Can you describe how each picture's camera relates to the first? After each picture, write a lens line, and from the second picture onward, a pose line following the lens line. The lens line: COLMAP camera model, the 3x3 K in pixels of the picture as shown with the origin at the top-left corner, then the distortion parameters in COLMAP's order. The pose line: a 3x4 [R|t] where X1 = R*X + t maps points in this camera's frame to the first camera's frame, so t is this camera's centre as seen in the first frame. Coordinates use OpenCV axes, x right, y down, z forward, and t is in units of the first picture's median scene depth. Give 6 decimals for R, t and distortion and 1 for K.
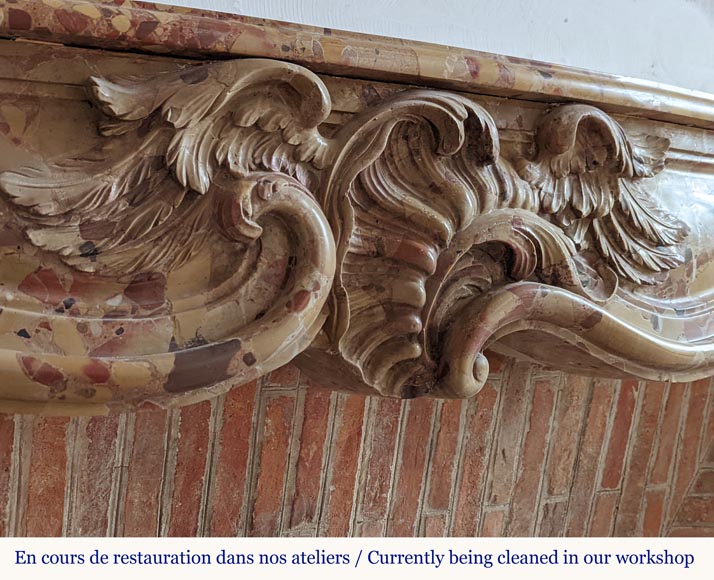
lens RADIAL K [[1031.1, 0, 349.4], [0, 1031.1, 269.4], [0, 0, 1]] dist [0.196660, -0.787657]
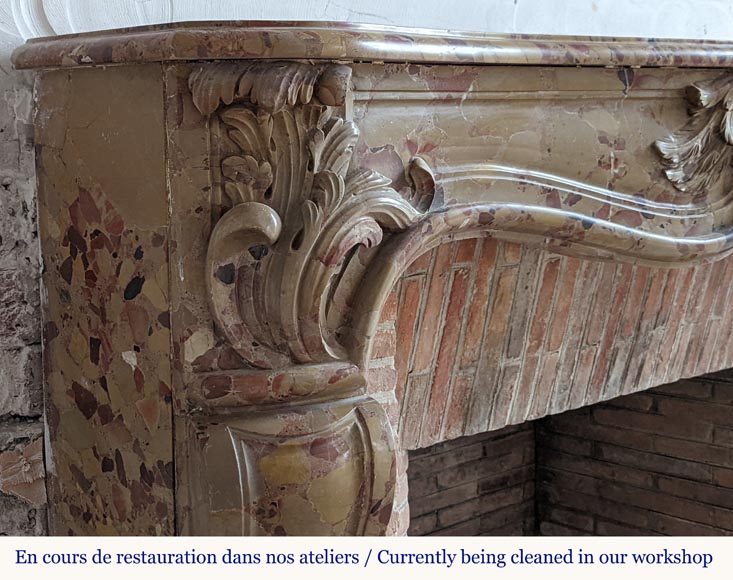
lens RADIAL K [[1227.8, 0, 366.5], [0, 1227.8, 290.0], [0, 0, 1]] dist [0.027911, 0.042732]
pose [[0.982488, -0.034169, 0.183165, -1.135447], [-0.000517, 0.982537, 0.186066, -0.217262], [-0.186324, -0.182902, 0.965314, -0.980356]]
